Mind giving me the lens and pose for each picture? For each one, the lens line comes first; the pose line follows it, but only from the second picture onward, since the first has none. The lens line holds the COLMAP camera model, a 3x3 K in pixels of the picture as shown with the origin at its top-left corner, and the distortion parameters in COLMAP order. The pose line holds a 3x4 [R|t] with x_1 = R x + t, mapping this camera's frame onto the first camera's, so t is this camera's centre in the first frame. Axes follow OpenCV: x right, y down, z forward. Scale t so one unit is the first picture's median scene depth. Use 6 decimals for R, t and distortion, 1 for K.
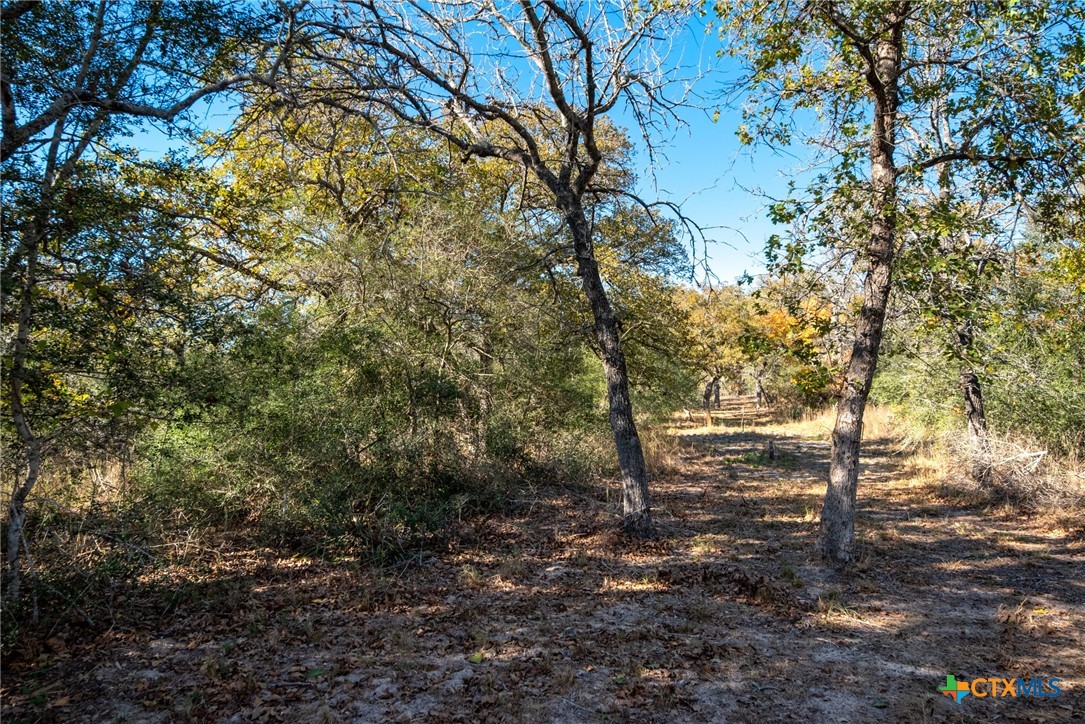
lens RADIAL K [[751.9, 0, 541.0], [0, 751.9, 364.8], [0, 0, 1]] dist [-0.004806, -0.000807]
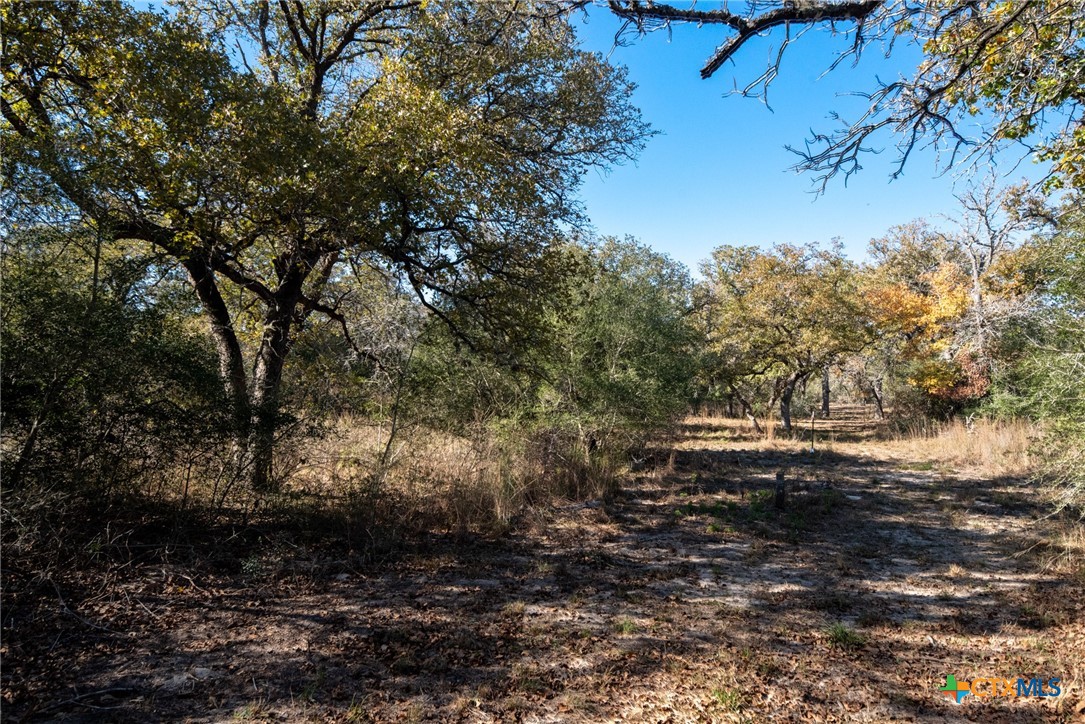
lens RADIAL K [[751.9, 0, 543.5], [0, 751.9, 359.6], [0, 0, 1]] dist [-0.004806, -0.000807]
pose [[0.983453, 0.029360, -0.178769, 0.128835], [-0.031185, 0.999486, -0.007409, 0.018235], [0.178460, 0.012861, 0.983863, 0.252659]]
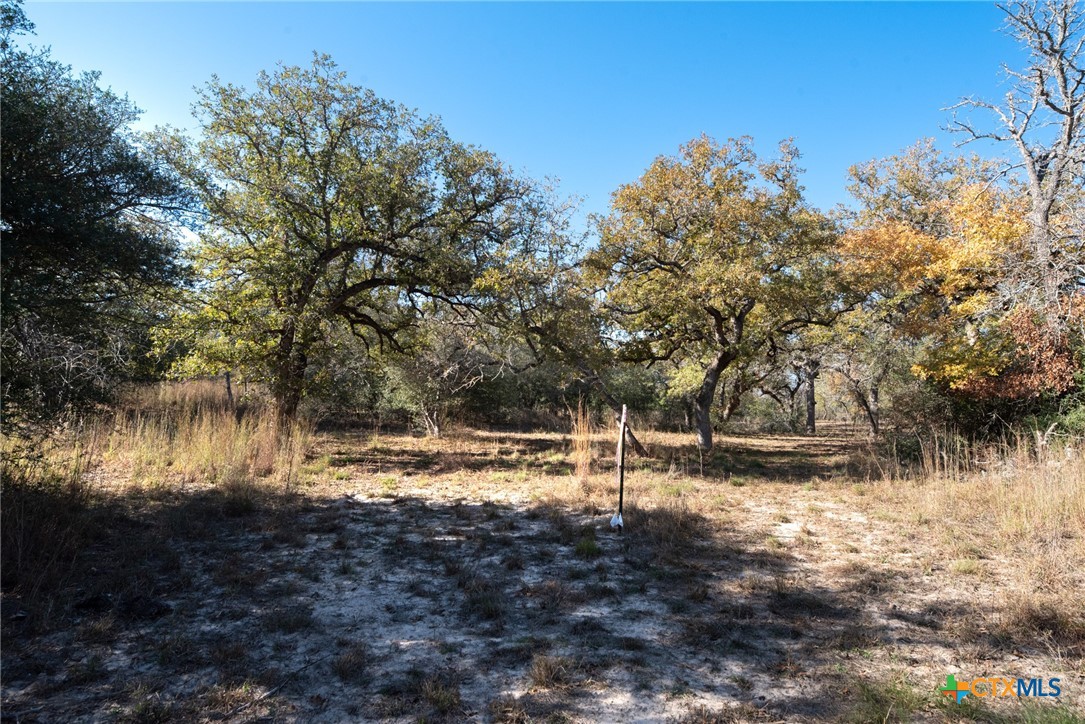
lens RADIAL K [[632.1, 0, 543.6], [0, 632.1, 359.8], [0, 0, 1]] dist [0.003275, 0.001173]
pose [[0.967476, 0.027427, -0.251470, 0.247413], [-0.039374, 0.998316, -0.042601, 0.042726], [0.249878, 0.051117, 0.966927, 0.677405]]
